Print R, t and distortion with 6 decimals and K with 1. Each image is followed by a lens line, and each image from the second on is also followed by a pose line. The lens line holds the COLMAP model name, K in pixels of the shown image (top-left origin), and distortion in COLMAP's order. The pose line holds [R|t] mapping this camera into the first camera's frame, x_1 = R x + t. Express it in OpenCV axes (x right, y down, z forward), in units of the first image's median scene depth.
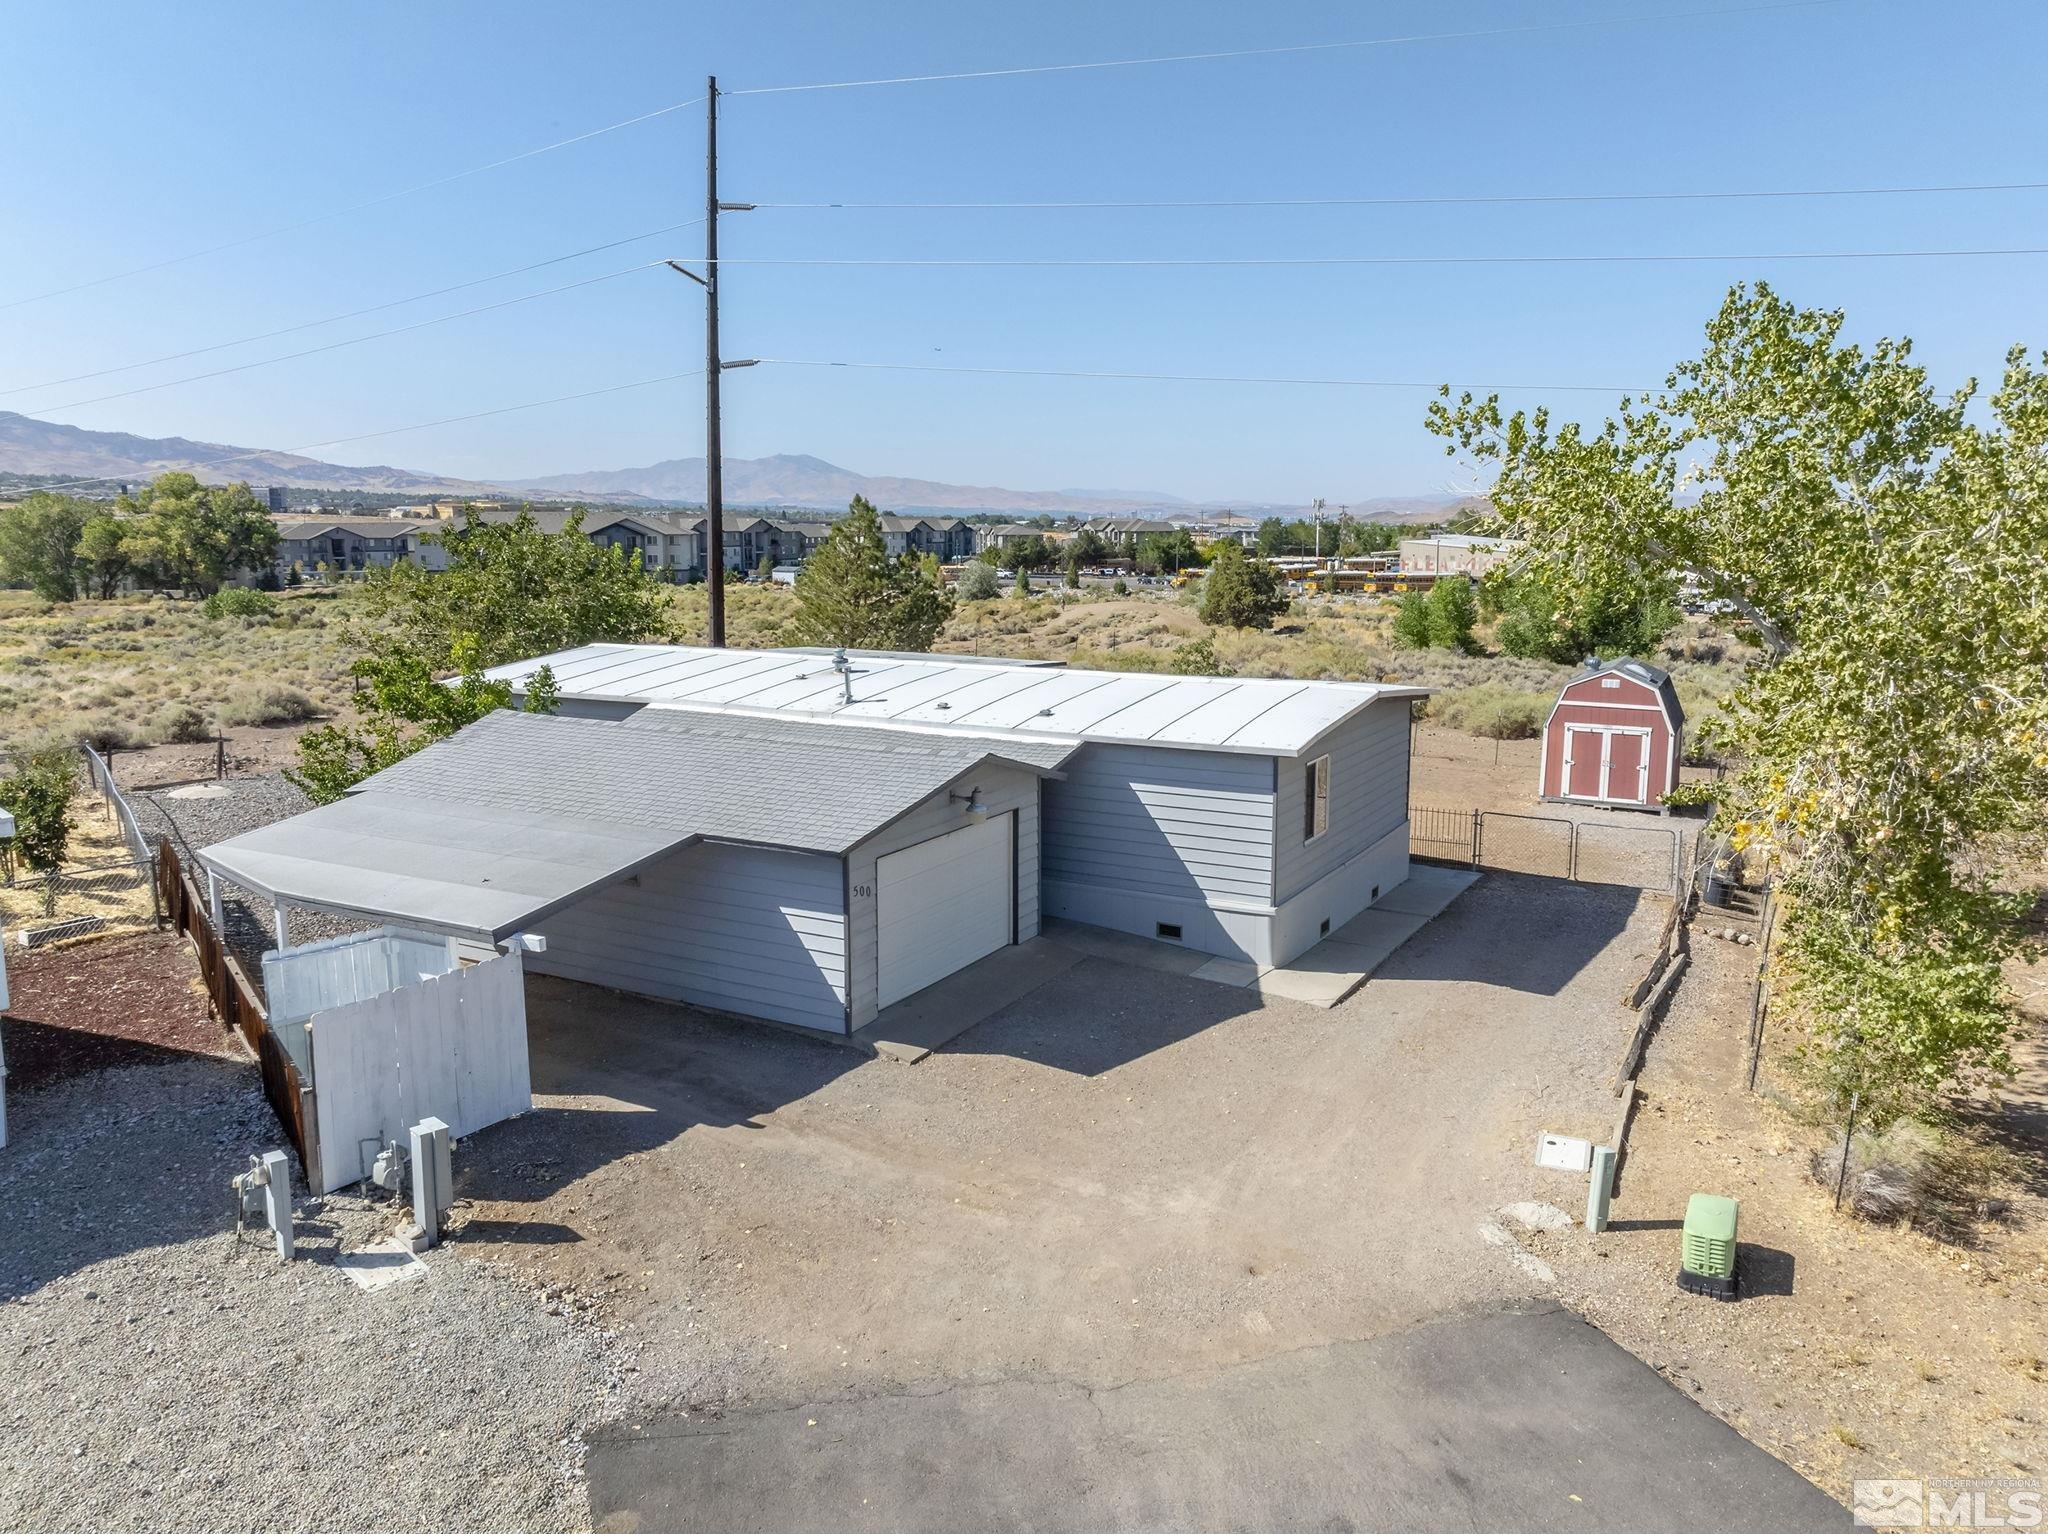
lens RADIAL K [[1457.2, 0, 1043.9], [0, 1457.2, 775.1], [0, 0, 1]] dist [0.001415, -0.006371]
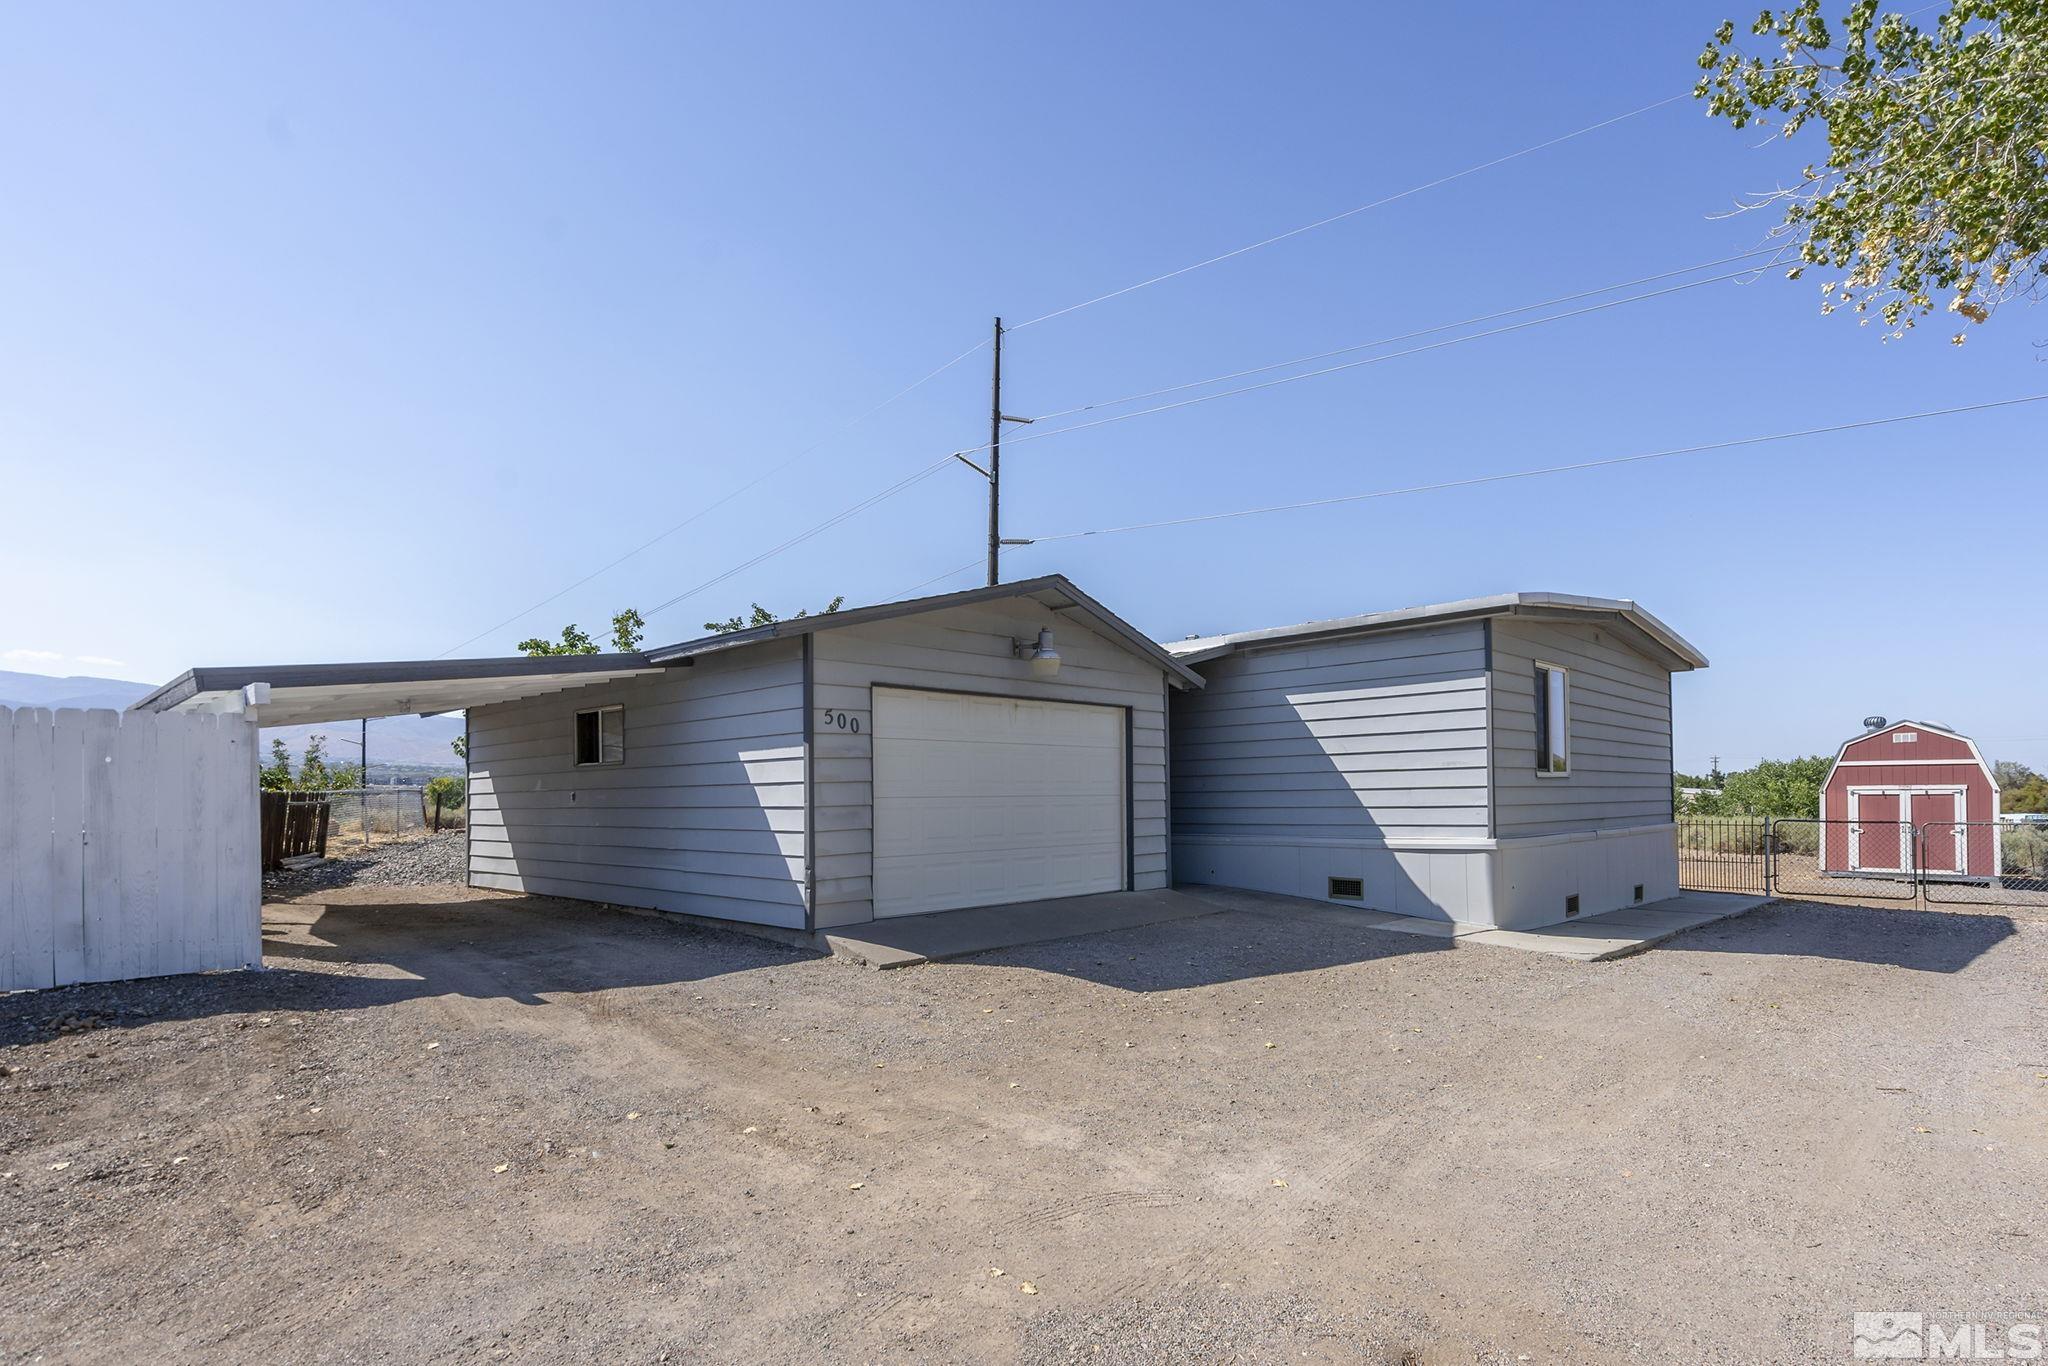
lens RADIAL K [[1023.0, 0, 1054.1], [0, 1023.0, 817.3], [0, 0, 1]] dist [-0.007264, 0.002835]
pose [[0.966158, -0.012279, -0.257659, 0.094740], [-0.029908, 0.986797, -0.159174, 0.194448], [0.256211, 0.161493, 0.953035, 0.560295]]
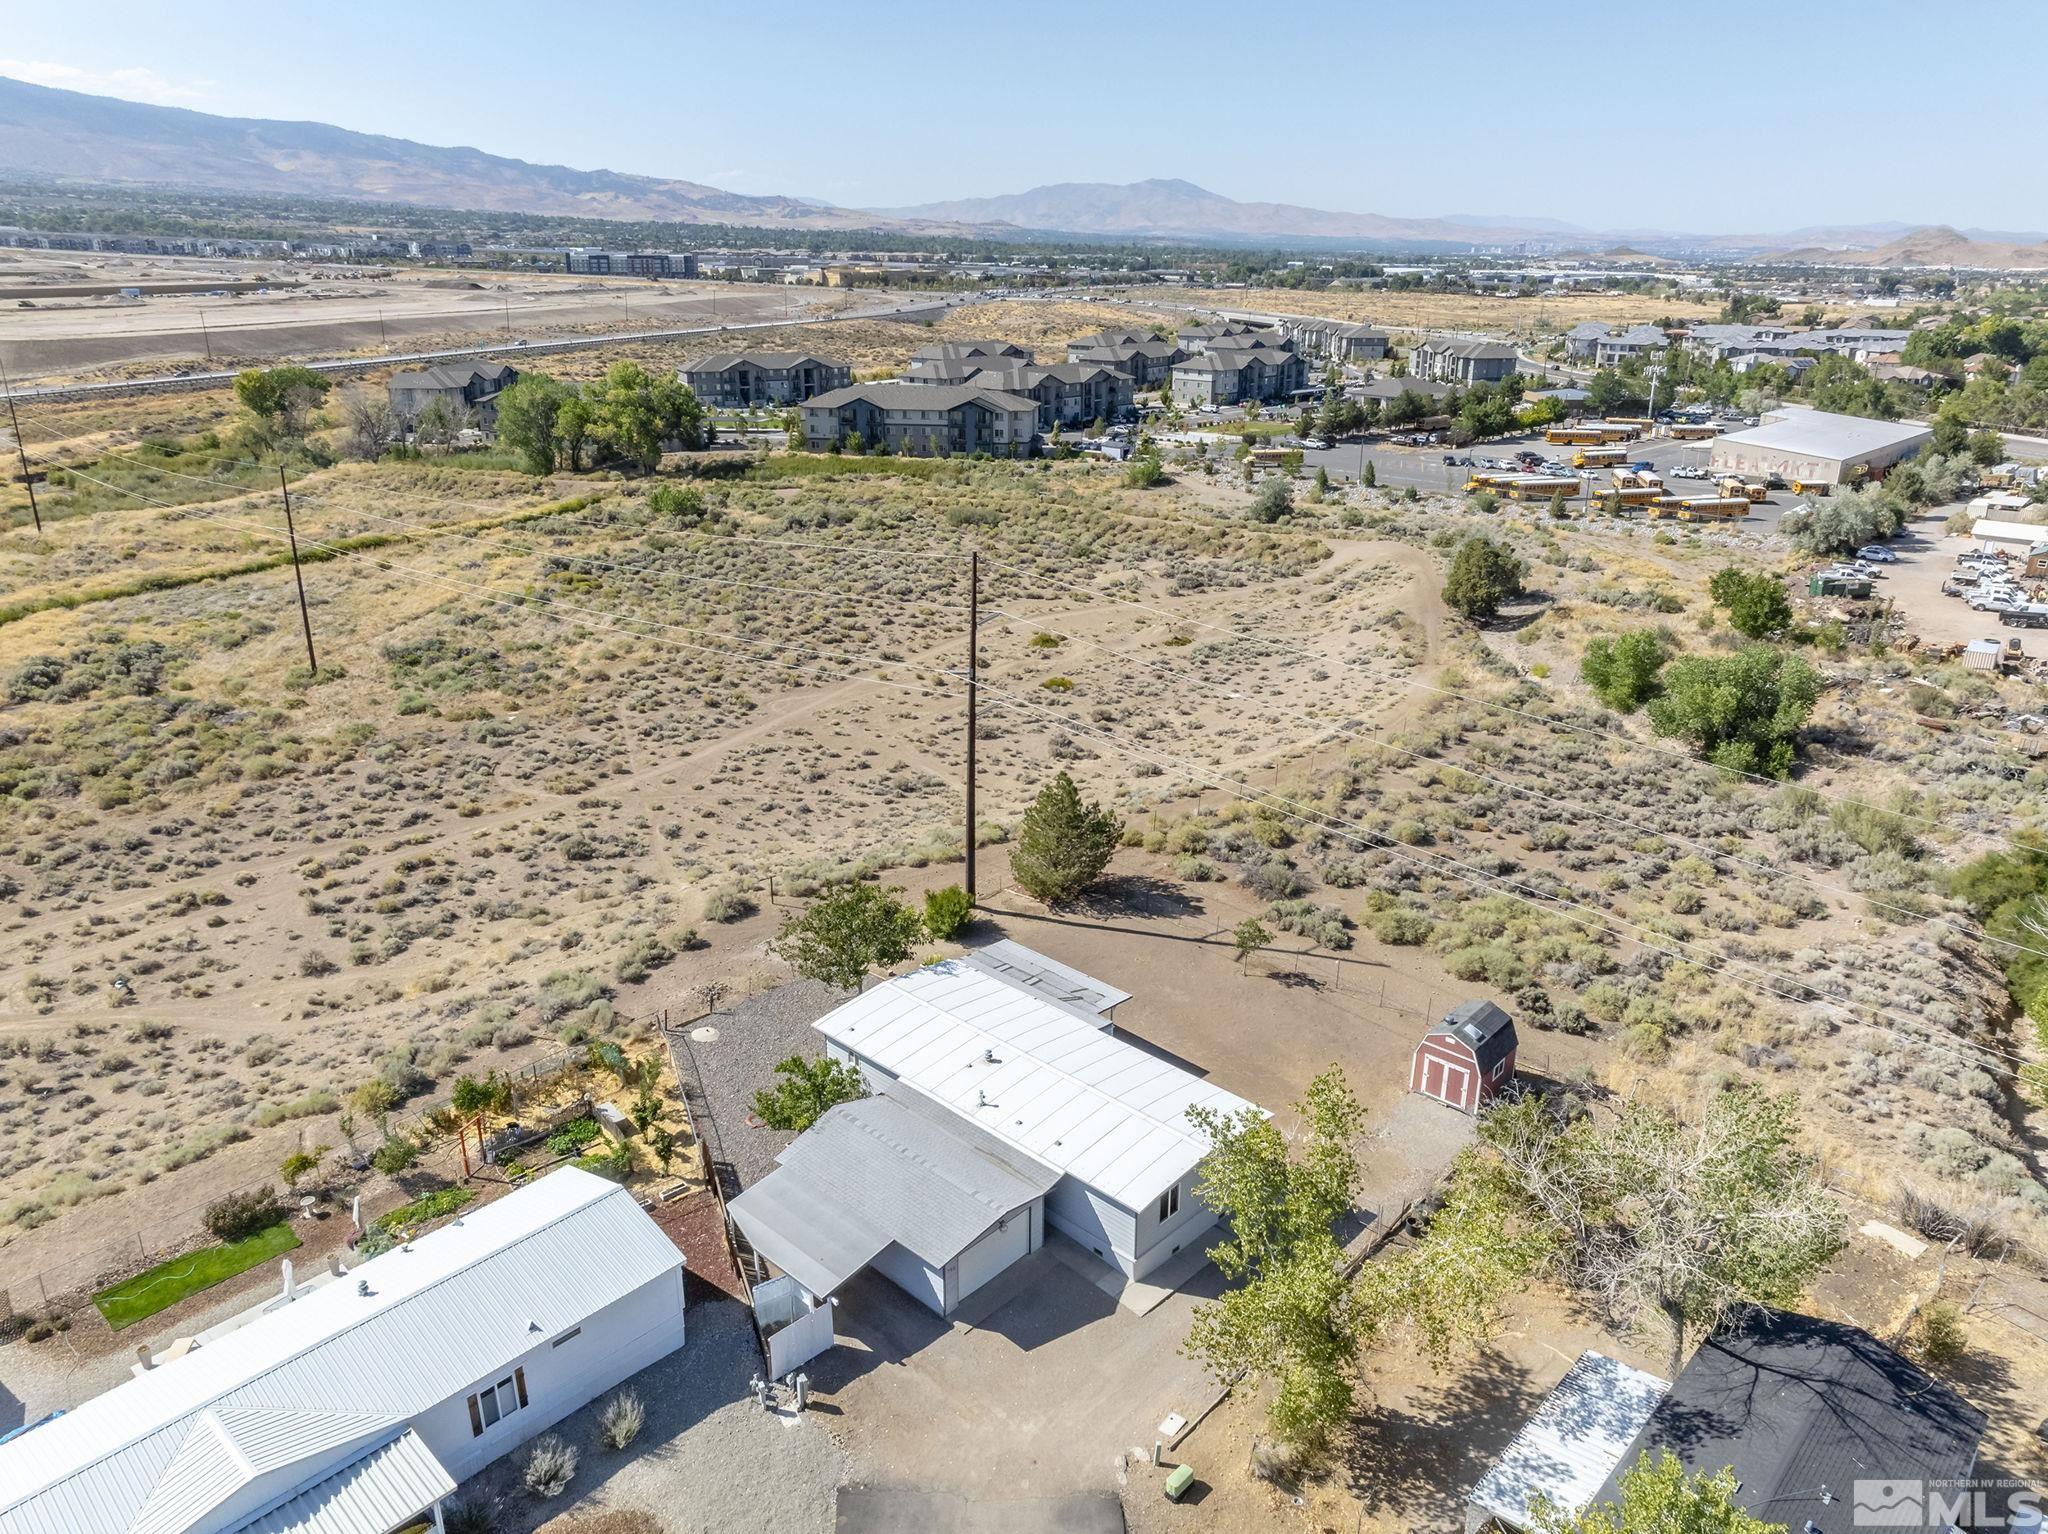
lens RADIAL K [[1457.2, 0, 1025.9], [0, 1457.2, 751.4], [0, 0, 1]] dist [0.001415, -0.006371]
pose [[0.965796, 0.093067, -0.242024, 0.571677], [-0.046504, 0.980405, 0.191426, -1.380546], [0.255097, -0.173624, 0.951199, -1.373690]]
